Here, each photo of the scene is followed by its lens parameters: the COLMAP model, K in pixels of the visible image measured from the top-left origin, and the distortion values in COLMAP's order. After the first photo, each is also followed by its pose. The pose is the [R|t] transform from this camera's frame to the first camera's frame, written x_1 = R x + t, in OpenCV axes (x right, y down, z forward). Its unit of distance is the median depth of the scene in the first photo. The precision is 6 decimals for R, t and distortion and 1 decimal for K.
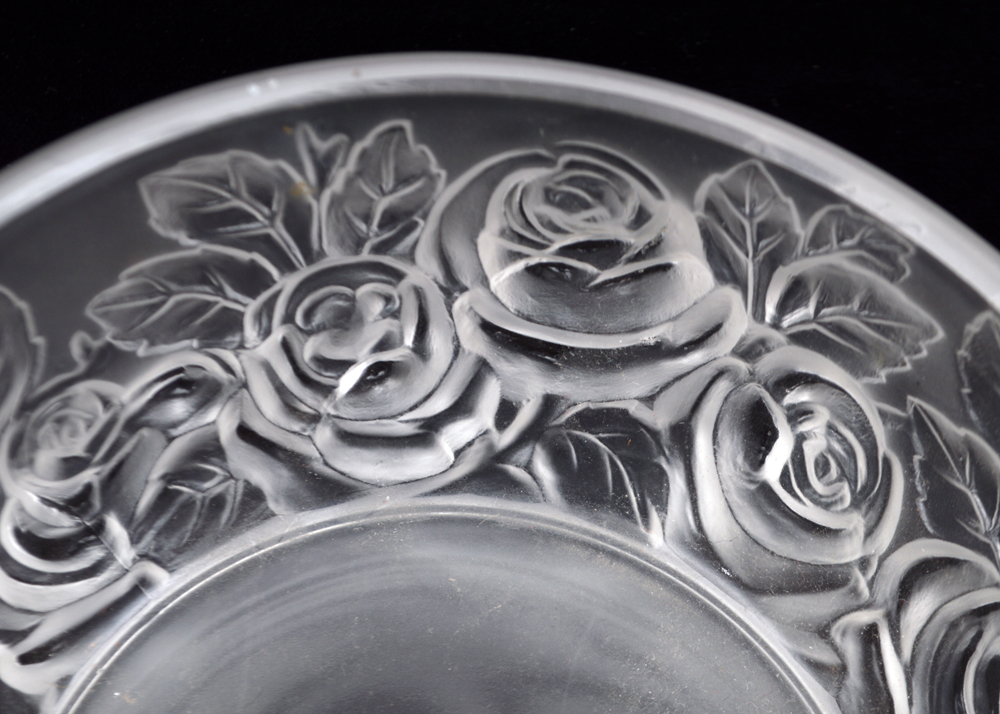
lens RADIAL K [[2595.5, 0, 502.3], [0, 2595.5, 353.6], [0, 0, 1]] dist [0.116964, 0.000000]
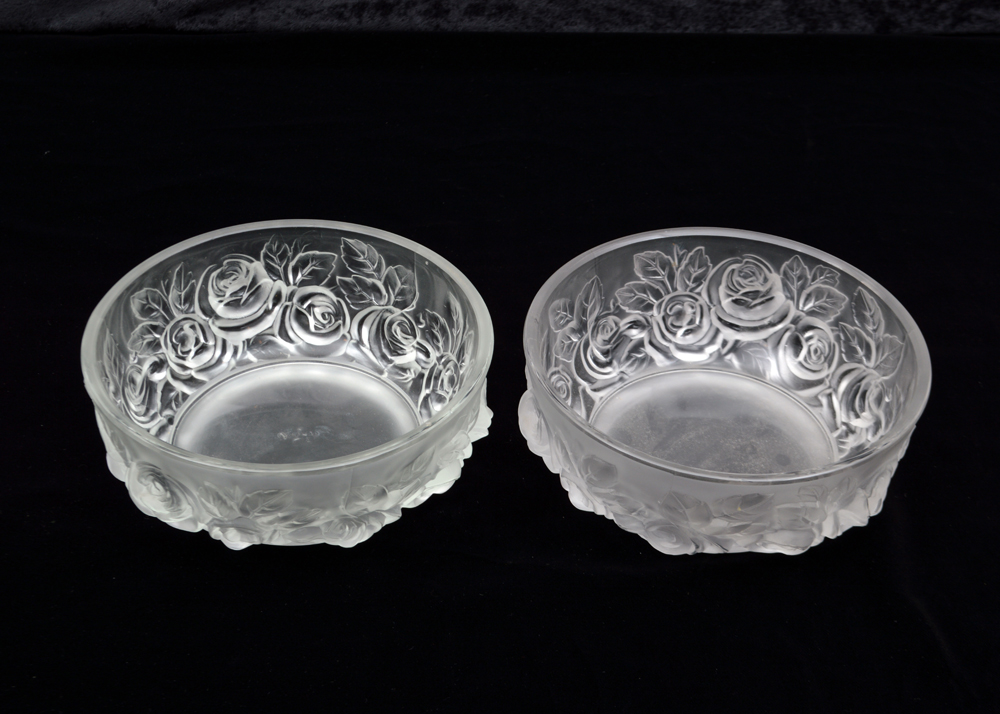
lens RADIAL K [[1662.7, 0, 491.9], [0, 1662.7, 358.4], [0, 0, 1]] dist [0.137567, 0.000000]
pose [[0.996057, 0.035521, -0.081298, -0.134407], [-0.061464, 0.937099, -0.343609, 0.878256], [0.063979, 0.347251, 0.935587, -1.184680]]
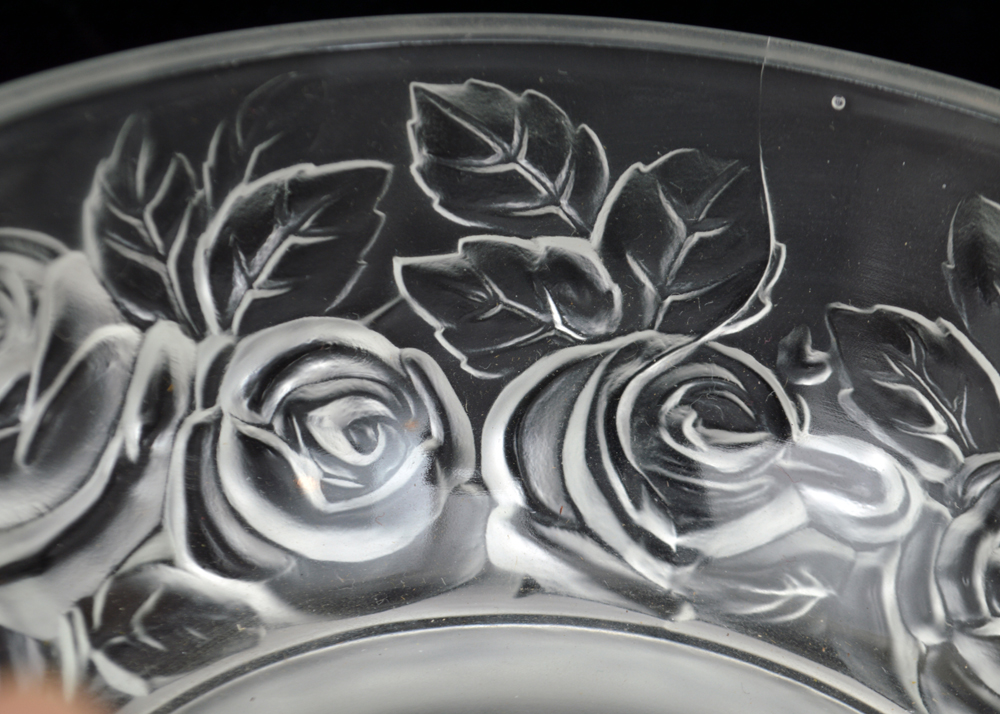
lens RADIAL K [[2595.5, 0, 504.7], [0, 2595.5, 356.0], [0, 0, 1]] dist [0.116964, 0.000000]
pose [[0.951376, -0.172265, 0.255360, -0.737317], [0.261624, 0.889477, -0.374677, 0.343148], [-0.162593, 0.423267, 0.891296, 0.185577]]
